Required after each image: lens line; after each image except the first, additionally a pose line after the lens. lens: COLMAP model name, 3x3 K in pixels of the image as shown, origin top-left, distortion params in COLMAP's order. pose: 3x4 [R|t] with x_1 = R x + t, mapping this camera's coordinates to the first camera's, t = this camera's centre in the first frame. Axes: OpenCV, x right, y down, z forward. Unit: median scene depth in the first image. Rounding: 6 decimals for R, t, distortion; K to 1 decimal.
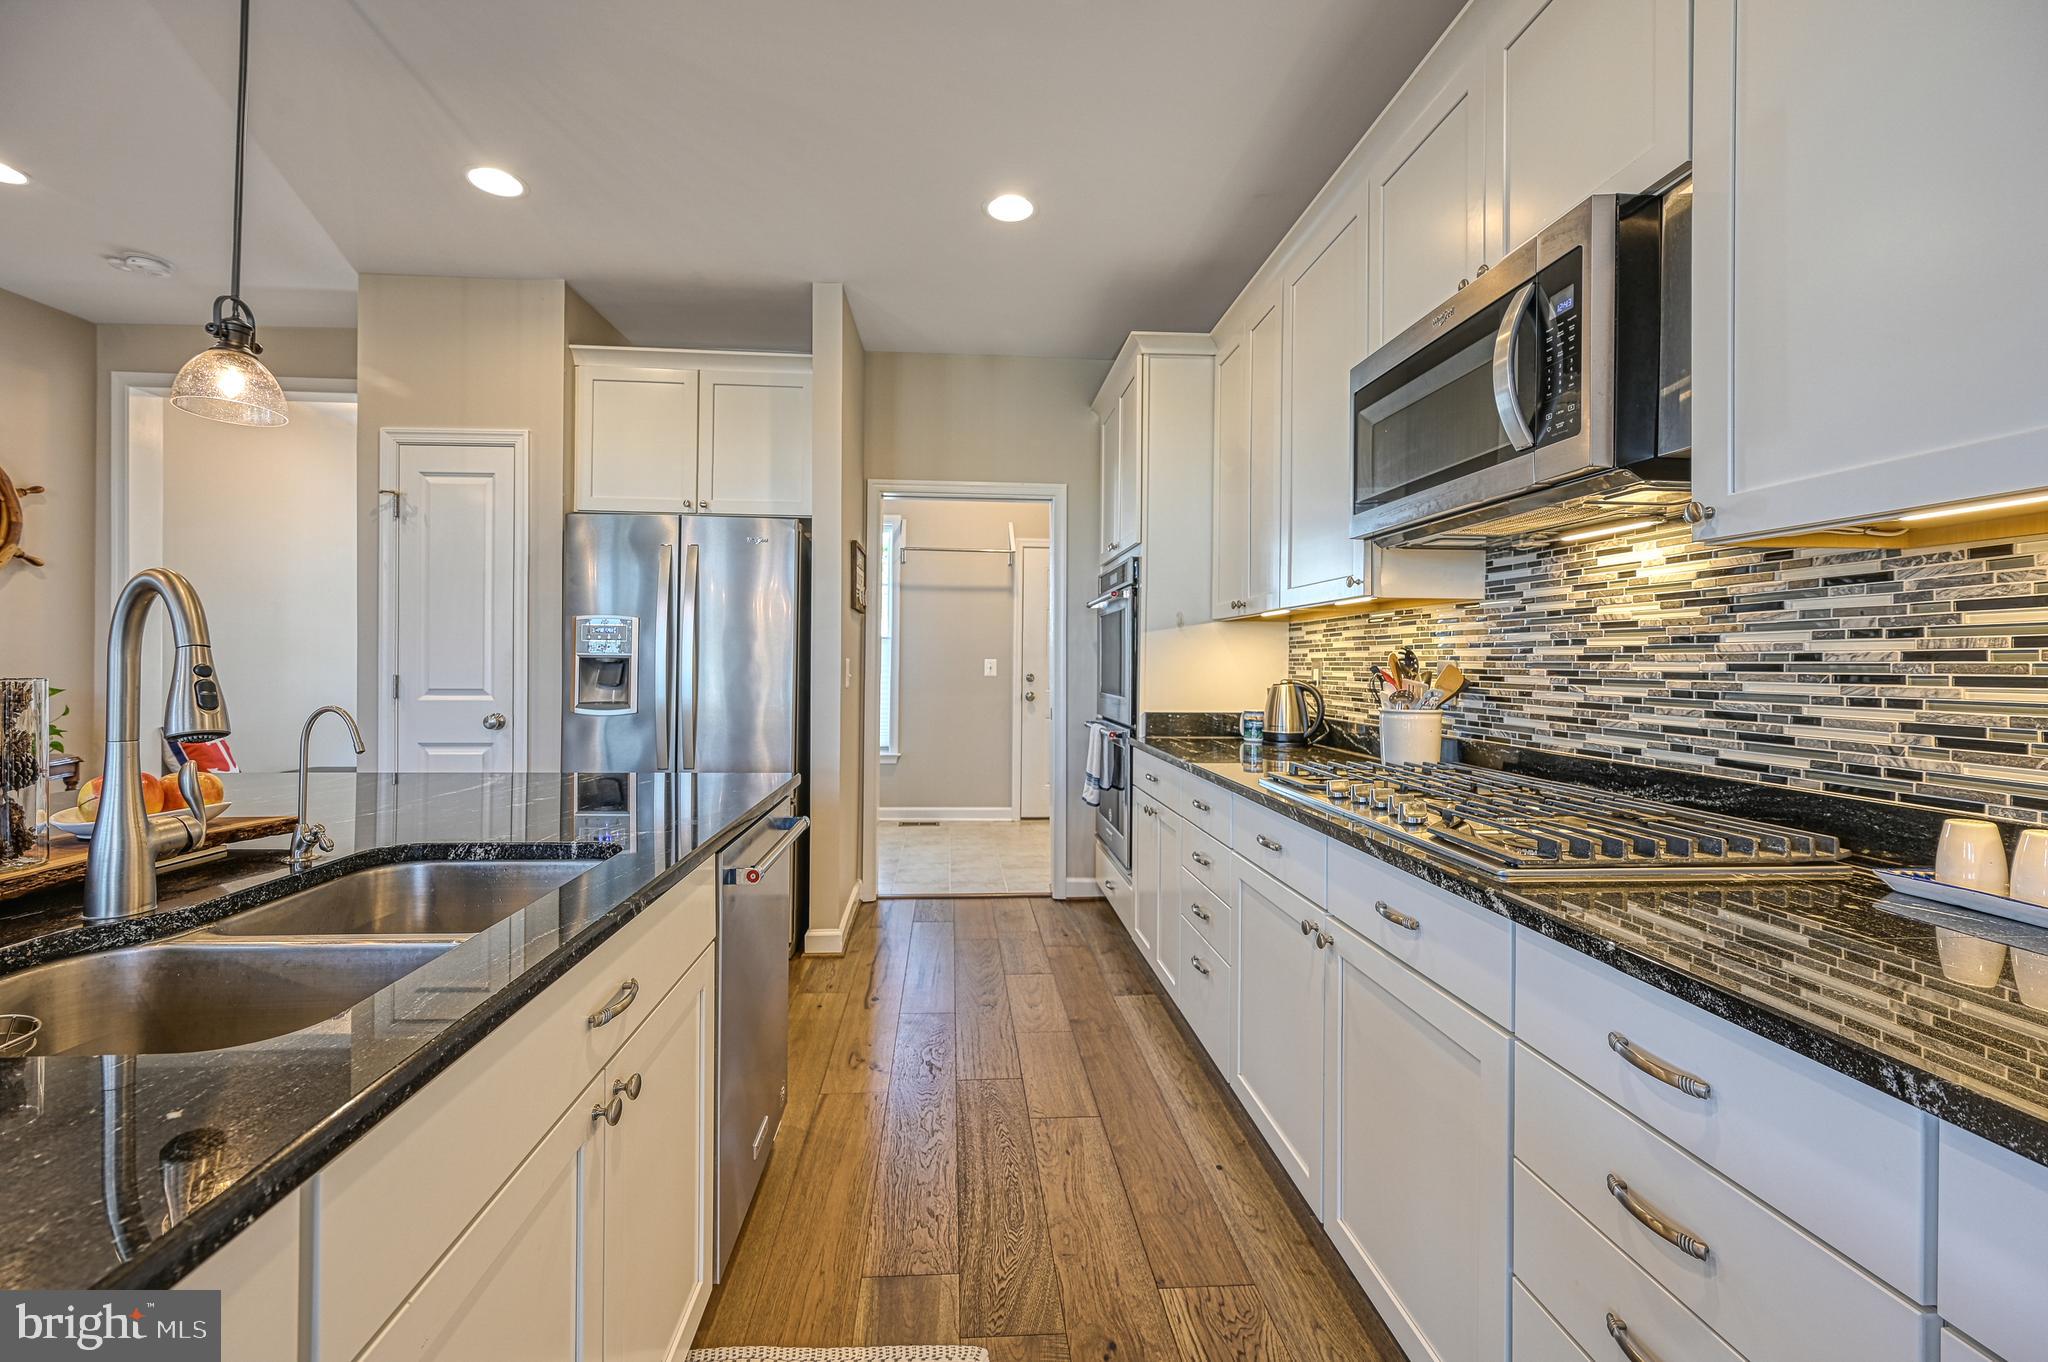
lens RADIAL K [[816.7, 0, 1005.2], [0, 816.7, 649.5], [0, 0, 1]] dist [-0.000532, -0.000200]
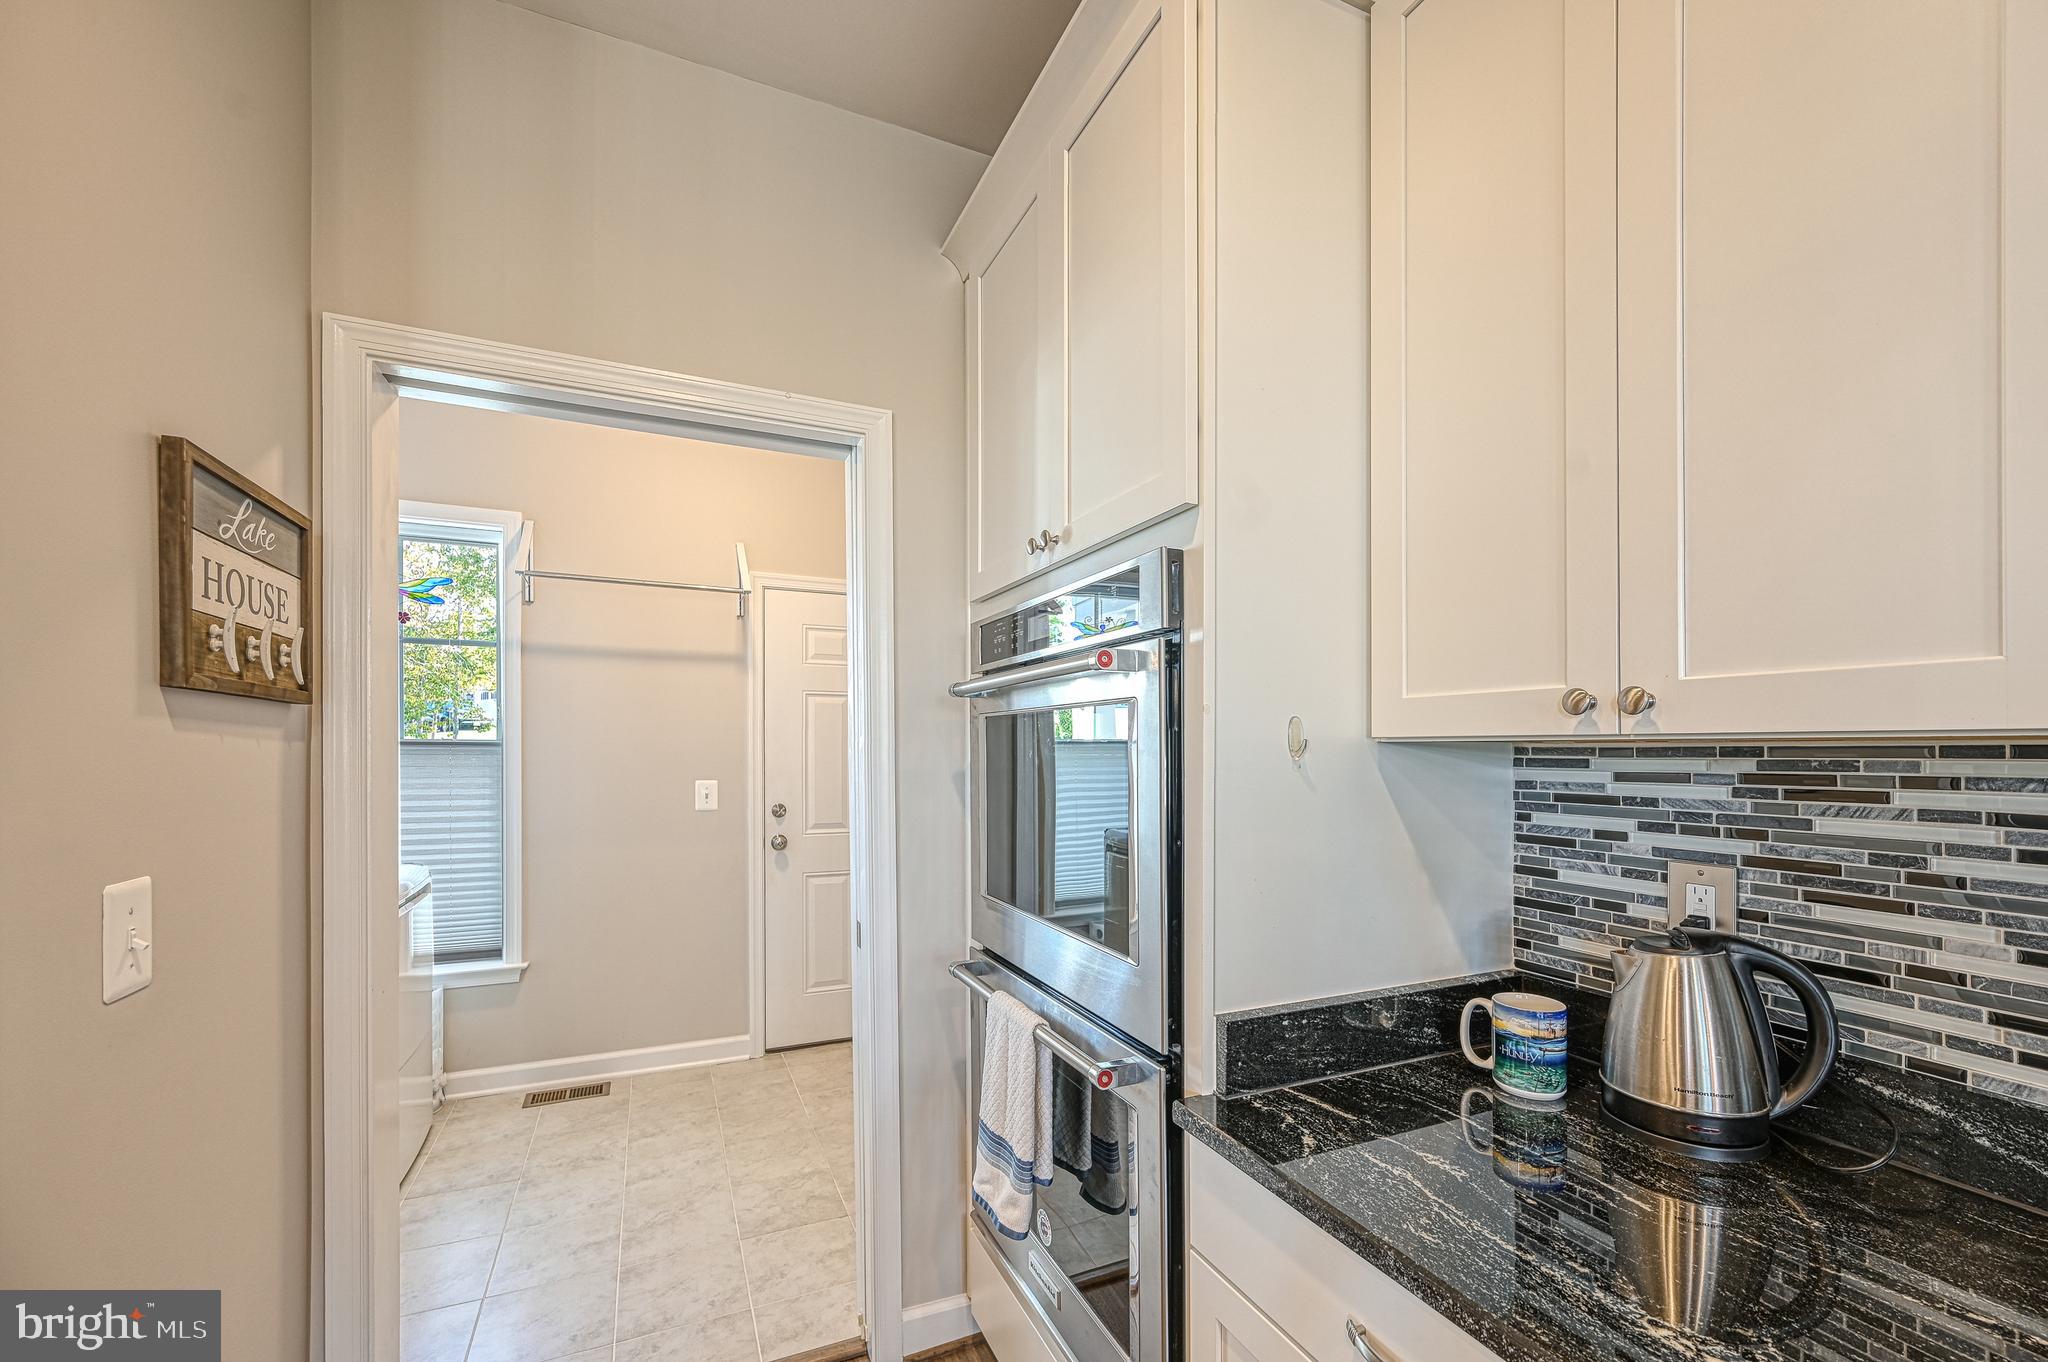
lens RADIAL K [[824.3, 0, 1018.9], [0, 824.3, 755.2], [0, 0, 1]] dist [-0.002366, 0.000190]
pose [[0.939776, -0.011907, 0.341582, -0.020552], [0.002595, 0.999613, 0.027707, -0.046409], [-0.341780, -0.025152, 0.939443, 0.843804]]
